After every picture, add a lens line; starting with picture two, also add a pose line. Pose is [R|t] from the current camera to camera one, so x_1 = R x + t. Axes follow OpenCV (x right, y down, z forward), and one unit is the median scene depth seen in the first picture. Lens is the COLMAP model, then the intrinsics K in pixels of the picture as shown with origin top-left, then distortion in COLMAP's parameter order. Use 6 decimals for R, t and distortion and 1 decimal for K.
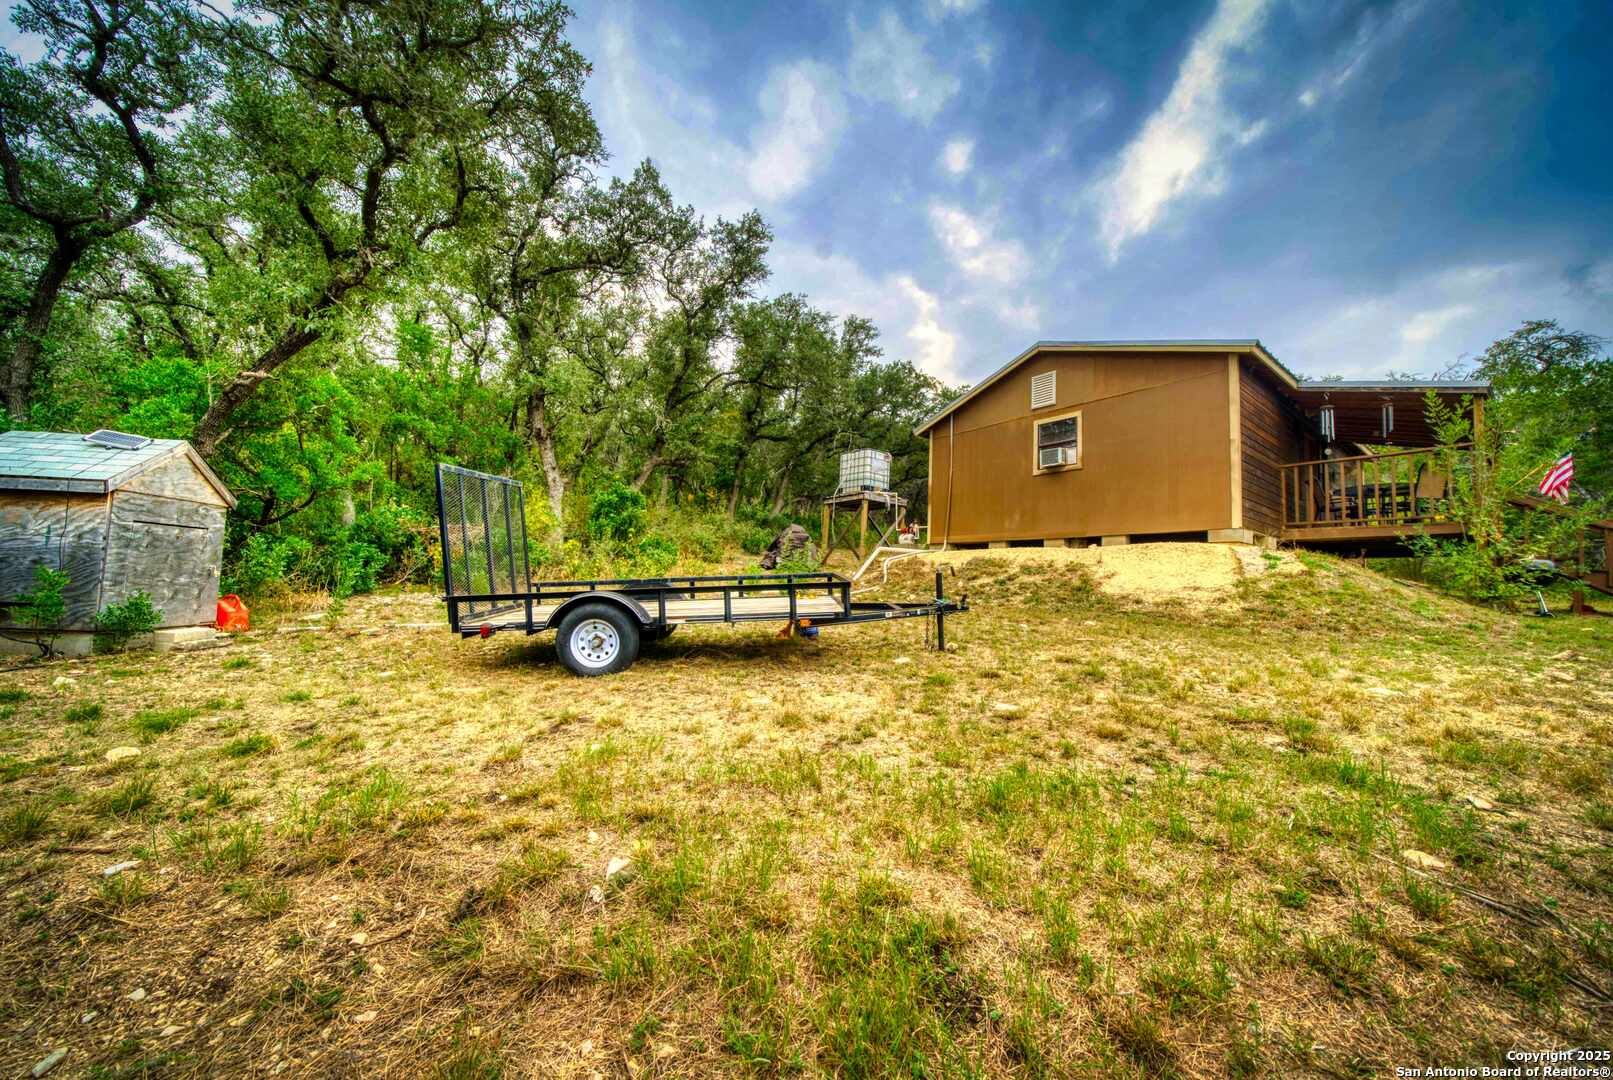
lens RADIAL K [[581.9, 0, 806.5], [0, 581.9, 552.1], [0, 0, 1]] dist [-0.023264, 0.000018]
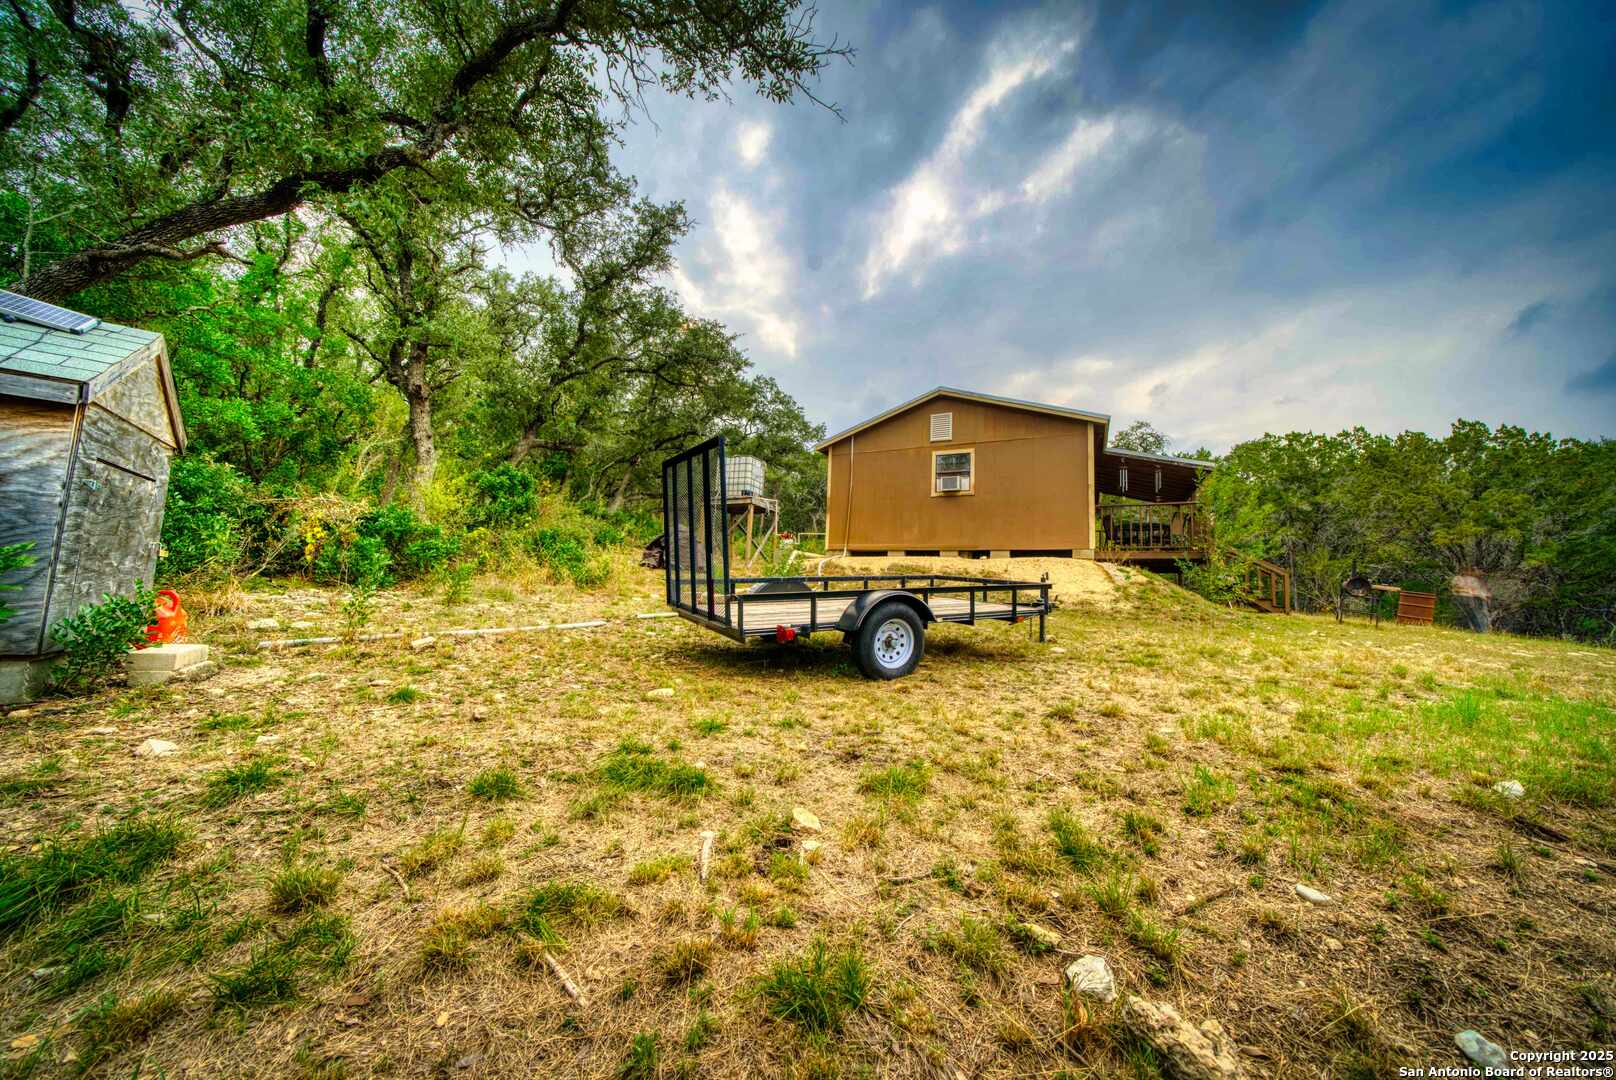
lens RADIAL K [[557.0, 0, 809.9], [0, 557.0, 548.3], [0, 0, 1]] dist [-0.021689, 0.000279]
pose [[0.893686, 0.043480, 0.446582, -0.361994], [-0.037996, 0.999052, -0.021233, 0.008603], [-0.447082, 0.002007, 0.894491, 0.088450]]
